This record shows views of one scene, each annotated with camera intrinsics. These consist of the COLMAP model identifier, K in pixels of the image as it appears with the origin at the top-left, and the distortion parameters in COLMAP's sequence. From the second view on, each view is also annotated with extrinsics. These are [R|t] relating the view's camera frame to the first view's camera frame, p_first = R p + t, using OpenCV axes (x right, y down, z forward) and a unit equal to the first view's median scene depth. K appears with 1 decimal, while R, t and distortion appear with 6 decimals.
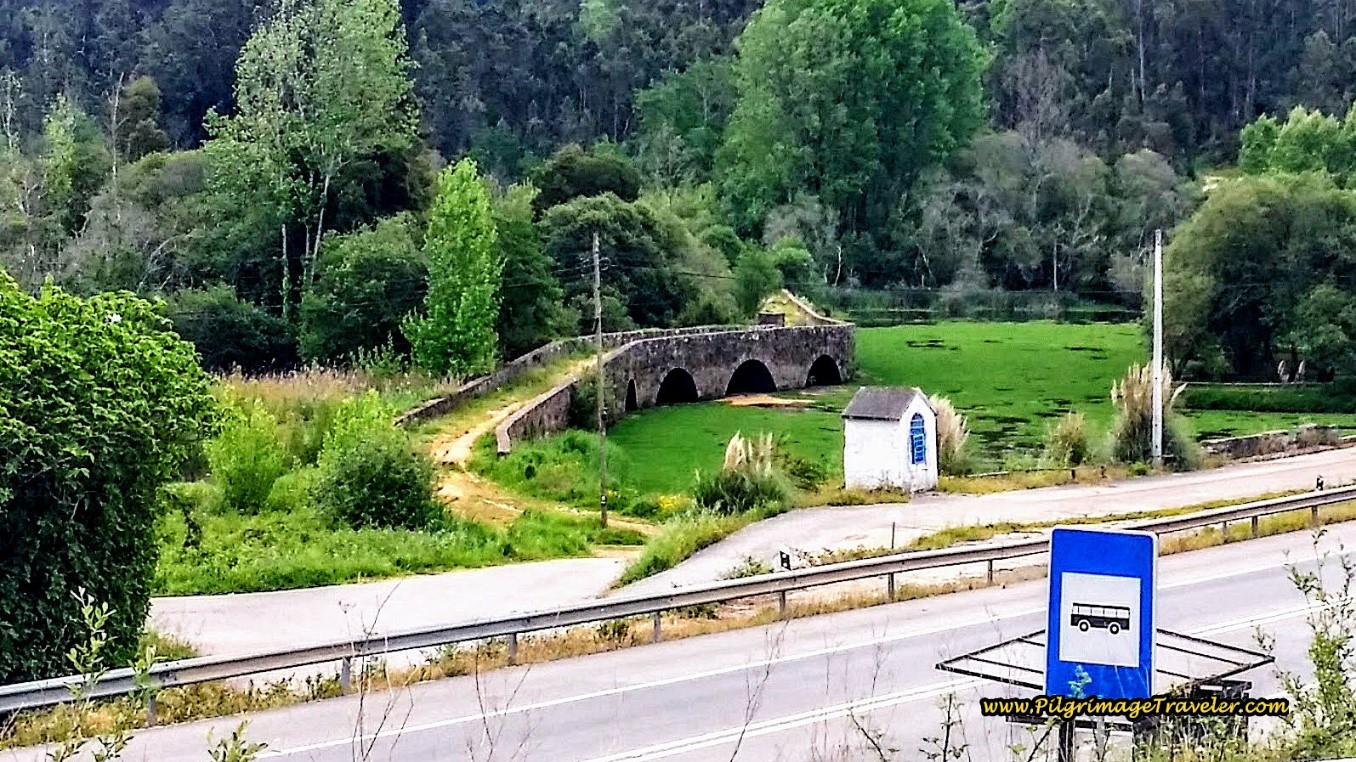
lens RADIAL K [[1288.6, 0, 675.8], [0, 1288.6, 383.8], [0, 0, 1]] dist [0.022508, 0.000000]
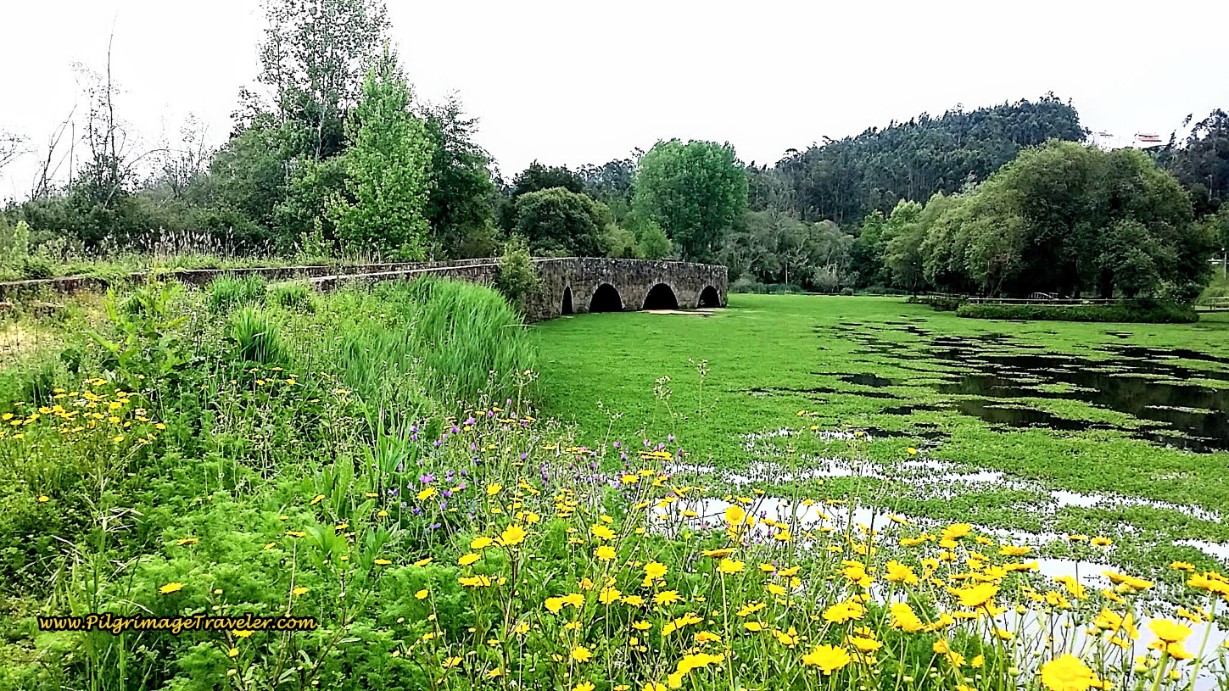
lens RADIAL K [[1167.9, 0, 614.7], [0, 1167.9, 344.8], [0, 0, 1]] dist [0.022508, 0.000000]
pose [[0.999948, 0.006601, 0.007714, 0.002621], [-0.006988, 0.998662, 0.051243, -0.030967], [-0.007366, -0.051294, 0.998656, -0.380055]]
